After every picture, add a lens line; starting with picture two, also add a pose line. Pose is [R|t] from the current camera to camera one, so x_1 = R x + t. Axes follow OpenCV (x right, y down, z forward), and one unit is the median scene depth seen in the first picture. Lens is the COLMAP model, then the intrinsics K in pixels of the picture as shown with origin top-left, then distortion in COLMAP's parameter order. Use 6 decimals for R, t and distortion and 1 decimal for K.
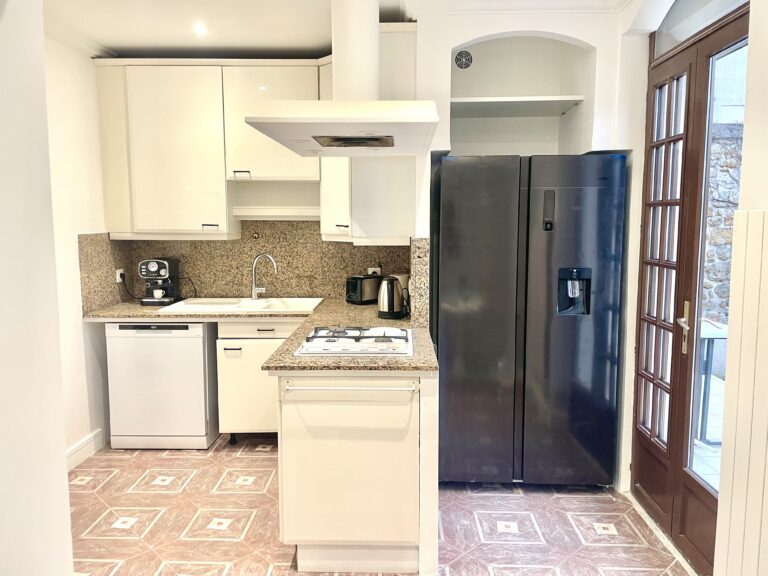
lens RADIAL K [[576.6, 0, 388.2], [0, 576.6, 285.1], [0, 0, 1]] dist [0.048834, -0.044992]
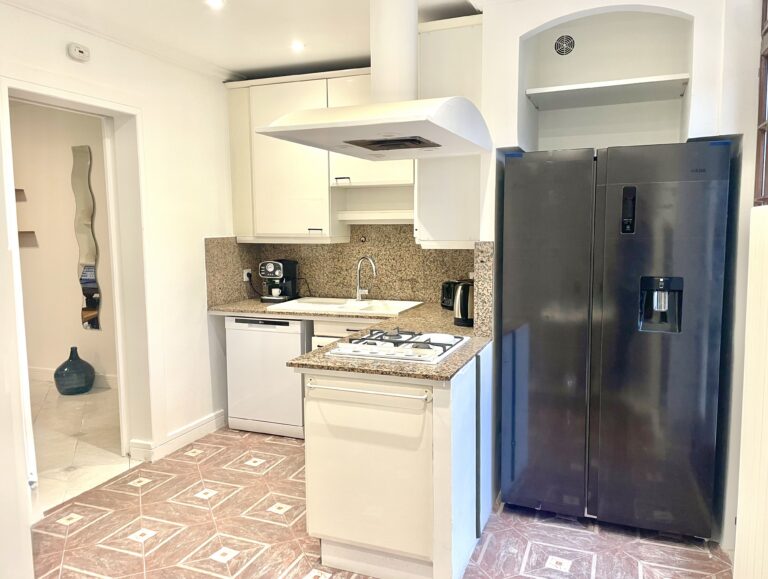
lens RADIAL K [[585.3, 0, 379.3], [0, 585.3, 288.0], [0, 0, 1]] dist [0.057437, -0.064047]
pose [[0.937107, 0.029333, -0.347806, 0.225020], [-0.030289, 0.999538, 0.002689, -0.002639], [0.347724, 0.008015, 0.937563, 0.040102]]
